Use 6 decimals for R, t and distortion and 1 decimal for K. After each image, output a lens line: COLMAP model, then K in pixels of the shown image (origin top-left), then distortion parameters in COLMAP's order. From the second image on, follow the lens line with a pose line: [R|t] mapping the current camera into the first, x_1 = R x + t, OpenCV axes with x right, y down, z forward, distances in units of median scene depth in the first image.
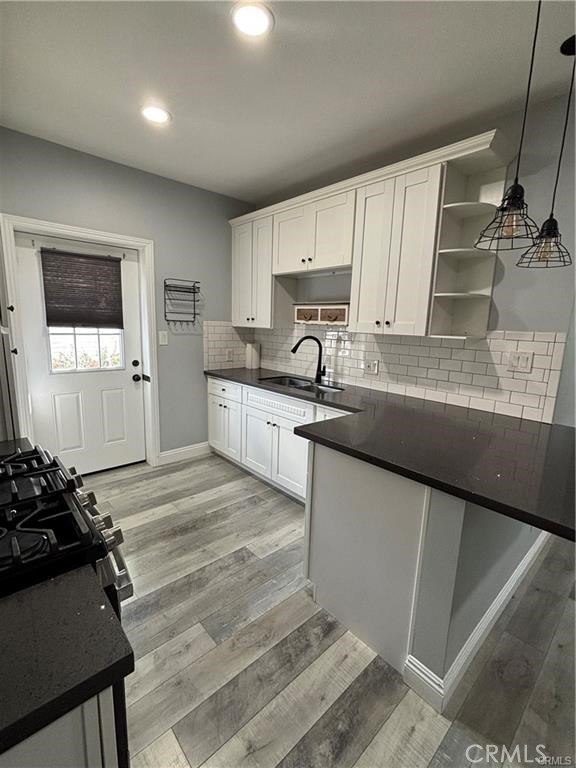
lens RADIAL K [[353.6, 0, 288.0], [0, 353.6, 384.0], [0, 0, 1]] dist [-0.003660, -0.000659]
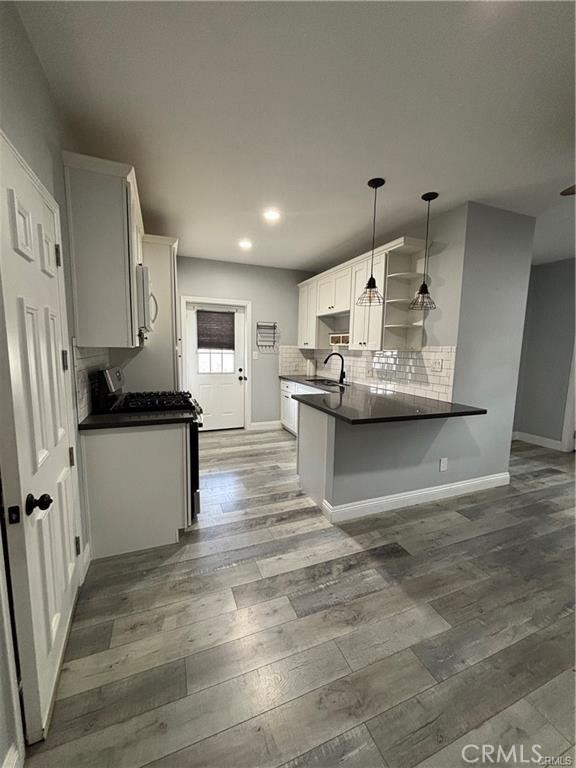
lens RADIAL K [[306.9, 0, 288.0], [0, 306.9, 384.0], [0, 0, 1]] dist [0.000465, -0.000051]
pose [[0.939286, 0.024002, -0.342296, 0.339829], [-0.044531, 0.997641, -0.052243, 0.086884], [0.340234, 0.064314, 0.938139, -0.373606]]
